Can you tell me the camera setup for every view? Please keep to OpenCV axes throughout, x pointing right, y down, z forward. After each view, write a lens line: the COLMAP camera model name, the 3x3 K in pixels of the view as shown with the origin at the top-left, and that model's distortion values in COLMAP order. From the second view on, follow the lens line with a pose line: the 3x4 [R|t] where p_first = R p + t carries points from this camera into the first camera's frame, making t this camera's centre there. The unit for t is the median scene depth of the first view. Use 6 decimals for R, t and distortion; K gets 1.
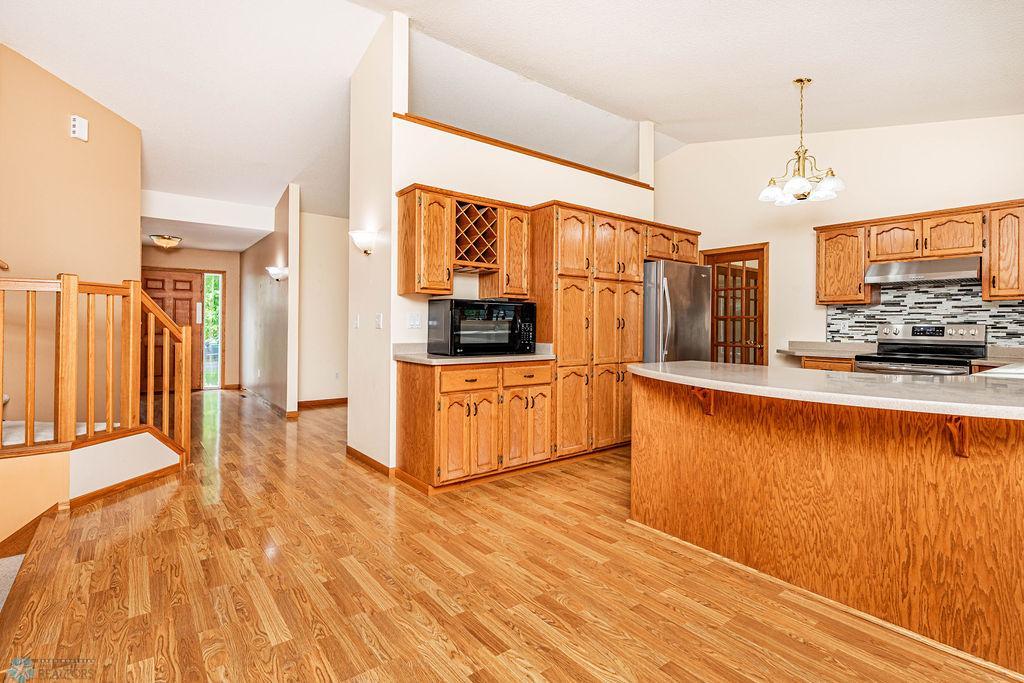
lens RADIAL K [[492.7, 0, 506.3], [0, 492.7, 335.7], [0, 0, 1]] dist [0.000261, -0.000328]
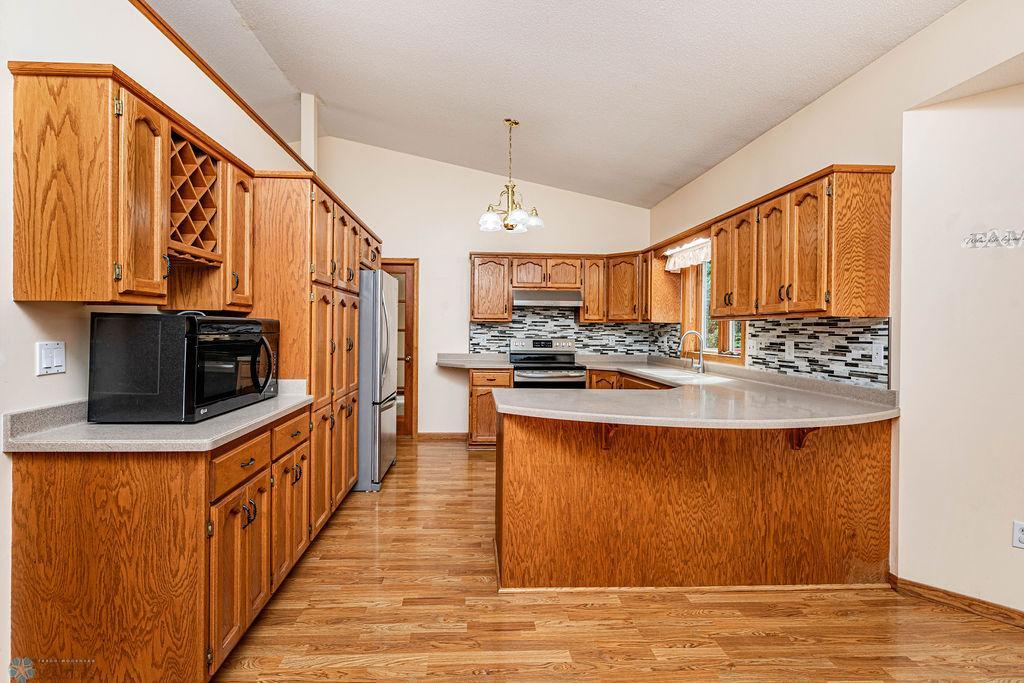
lens RADIAL K [[492.7, 0, 506.3], [0, 492.7, 335.7], [0, 0, 1]] dist [0.000261, -0.000328]
pose [[0.568535, -0.013117, 0.822555, -0.473605], [0.012754, 0.999893, 0.007130, -0.070133], [-0.822560, 0.006437, 0.568641, 0.566750]]
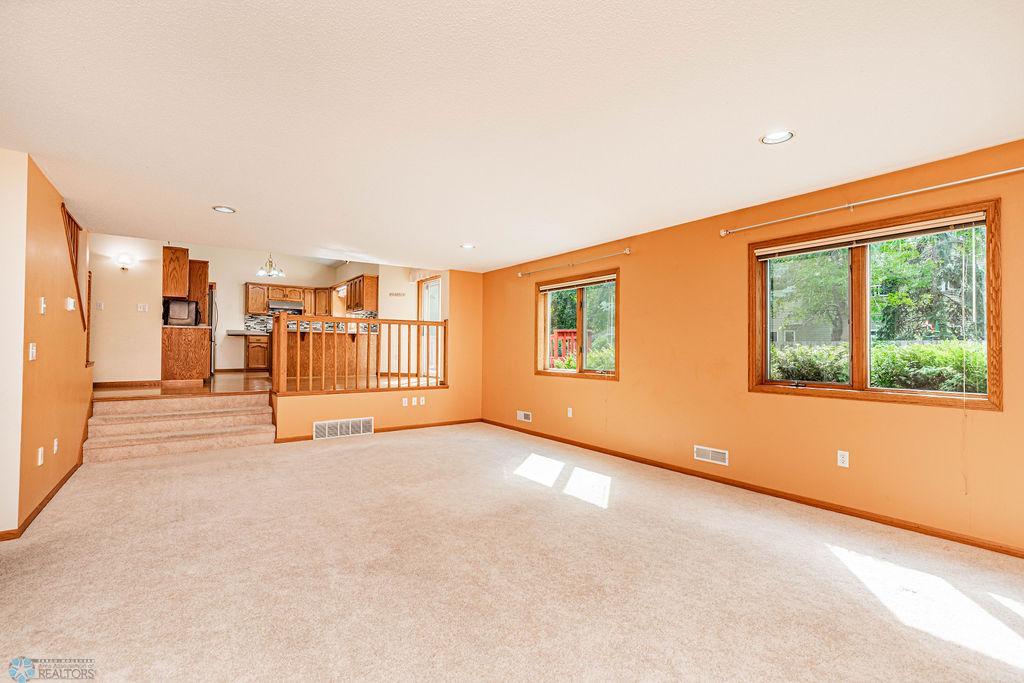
lens RADIAL K [[492.7, 0, 506.3], [0, 492.7, 335.7], [0, 0, 1]] dist [0.000261, -0.000328]
pose [[0.096303, 0.025234, 0.995032, -3.167242], [0.013775, 0.999549, -0.026681, 0.239590], [-0.995257, 0.016276, 0.095912, -0.952691]]
